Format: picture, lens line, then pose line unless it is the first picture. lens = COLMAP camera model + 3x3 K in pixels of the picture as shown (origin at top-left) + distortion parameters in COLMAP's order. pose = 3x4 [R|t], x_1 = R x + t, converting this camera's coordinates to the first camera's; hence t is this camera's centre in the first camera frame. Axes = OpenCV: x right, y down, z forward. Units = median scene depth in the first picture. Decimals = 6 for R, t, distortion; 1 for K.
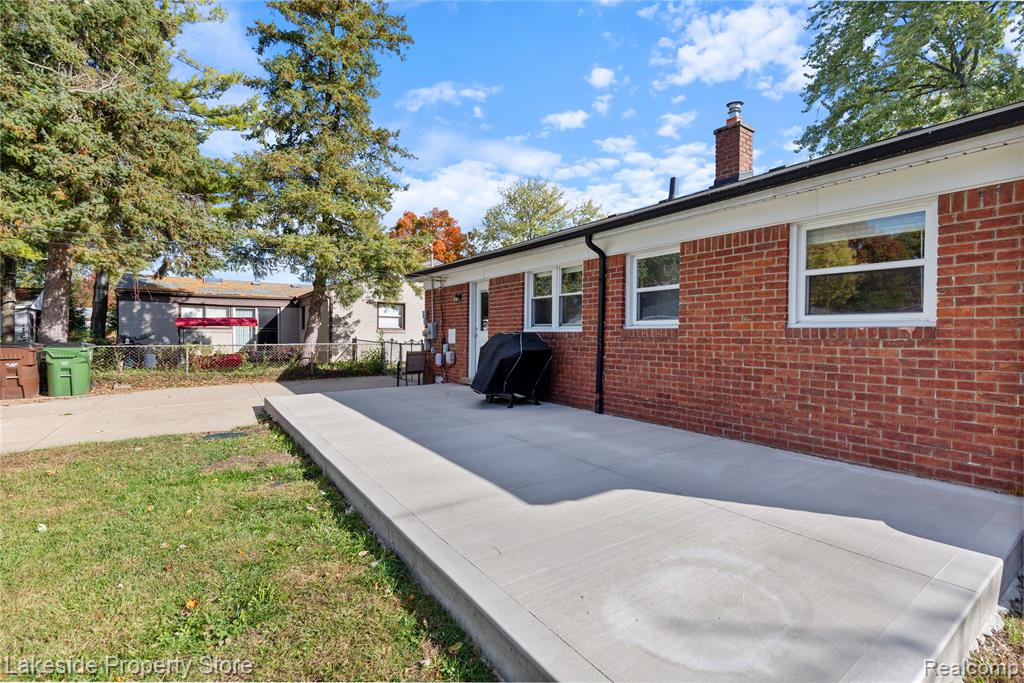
lens RADIAL K [[470.7, 0, 515.7], [0, 470.7, 344.4], [0, 0, 1]] dist [0.007892, -0.000995]
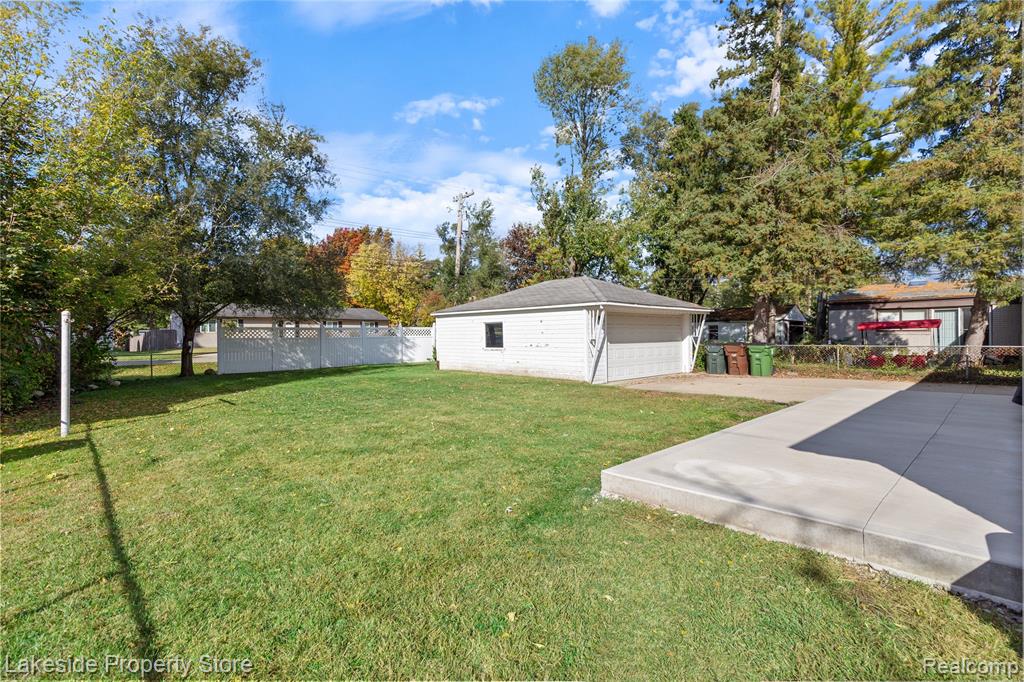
lens RADIAL K [[470.7, 0, 513.2], [0, 470.7, 335.5], [0, 0, 1]] dist [0.007892, -0.000995]
pose [[0.143709, -0.010988, -0.989559, 0.486397], [-0.013850, 0.999818, -0.013113, 0.004763], [0.989523, 0.015590, 0.143530, -0.036493]]
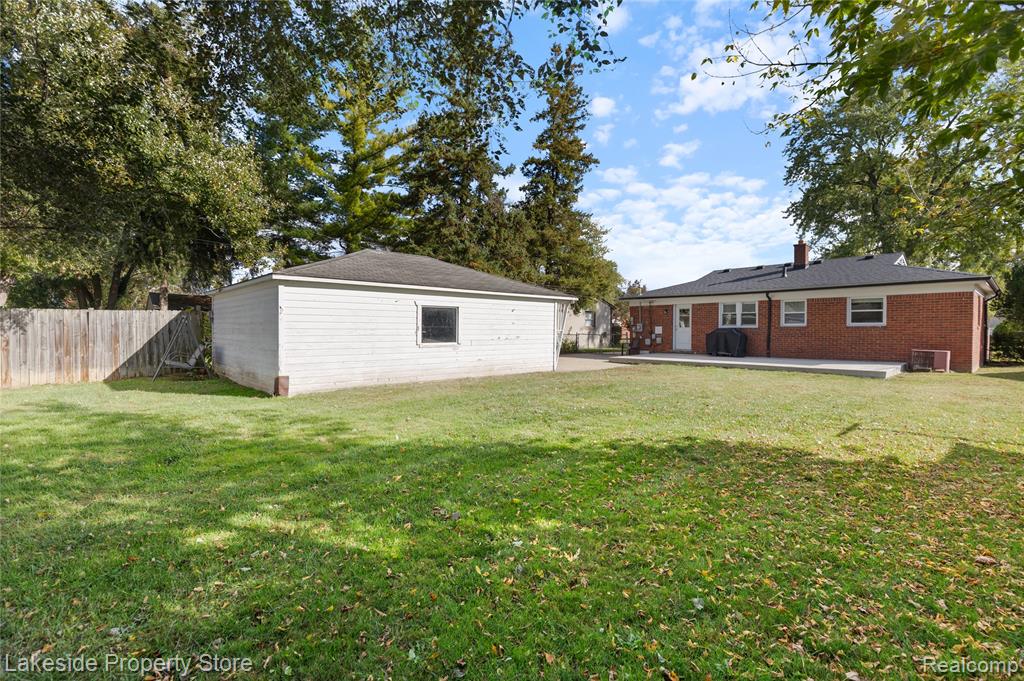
lens RADIAL K [[470.7, 0, 517.9], [0, 470.7, 346.7], [0, 0, 1]] dist [0.007892, -0.000995]
pose [[0.988019, -0.011705, 0.153885, -1.160054], [0.009571, 0.999848, 0.014600, 0.021082], [-0.154033, -0.012952, 0.987981, -1.027291]]
